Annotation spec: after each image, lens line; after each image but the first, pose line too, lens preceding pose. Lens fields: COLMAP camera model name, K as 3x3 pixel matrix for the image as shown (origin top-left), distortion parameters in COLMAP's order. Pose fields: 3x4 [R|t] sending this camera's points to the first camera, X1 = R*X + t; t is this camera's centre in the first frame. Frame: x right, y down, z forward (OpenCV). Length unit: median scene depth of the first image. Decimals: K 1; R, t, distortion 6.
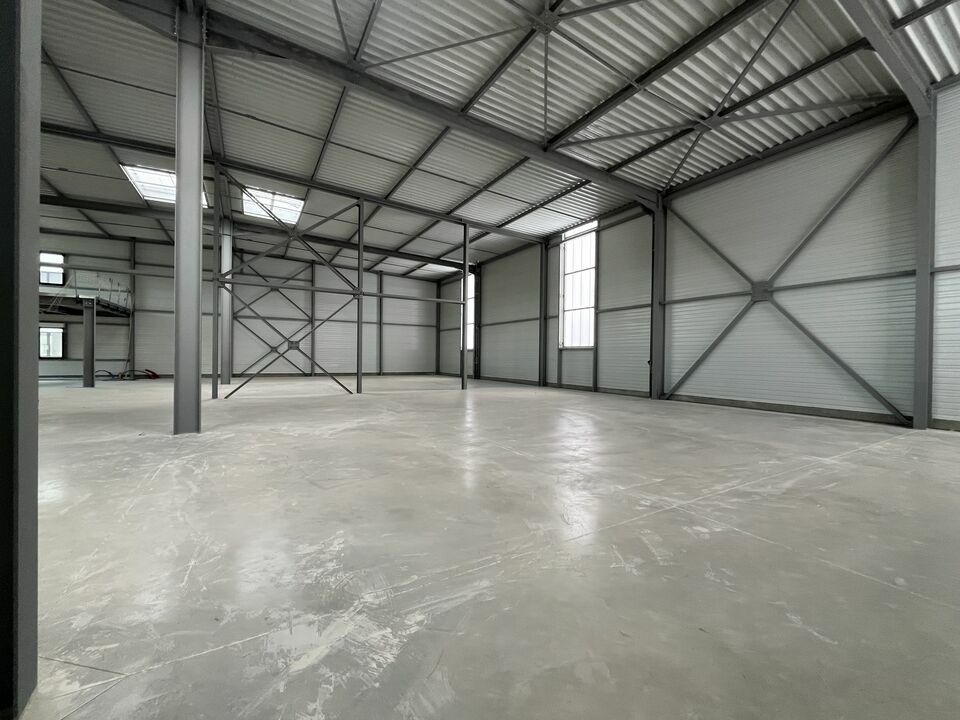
lens RADIAL K [[385.7, 0, 478.2], [0, 385.7, 361.4], [0, 0, 1]] dist [-0.004203, -0.000479]
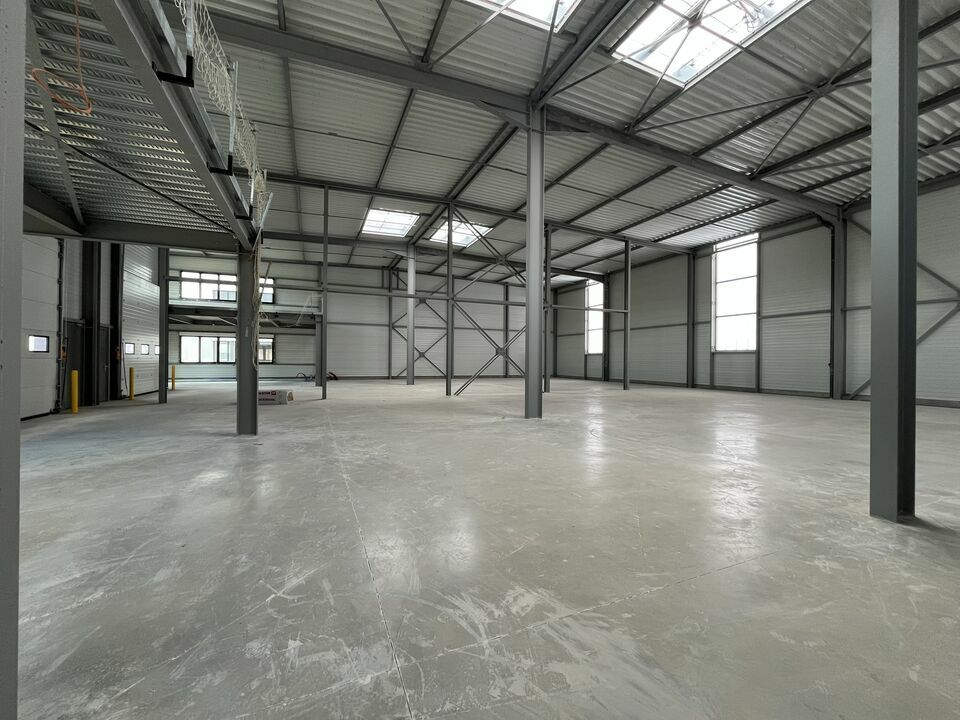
lens RADIAL K [[385.7, 0, 477.8], [0, 385.7, 360.3], [0, 0, 1]] dist [-0.004203, -0.000479]
pose [[0.991361, -0.004520, -0.131085, -0.392429], [0.002937, 0.999921, -0.012262, -0.000013], [0.131130, 0.011771, 0.991295, -0.187411]]
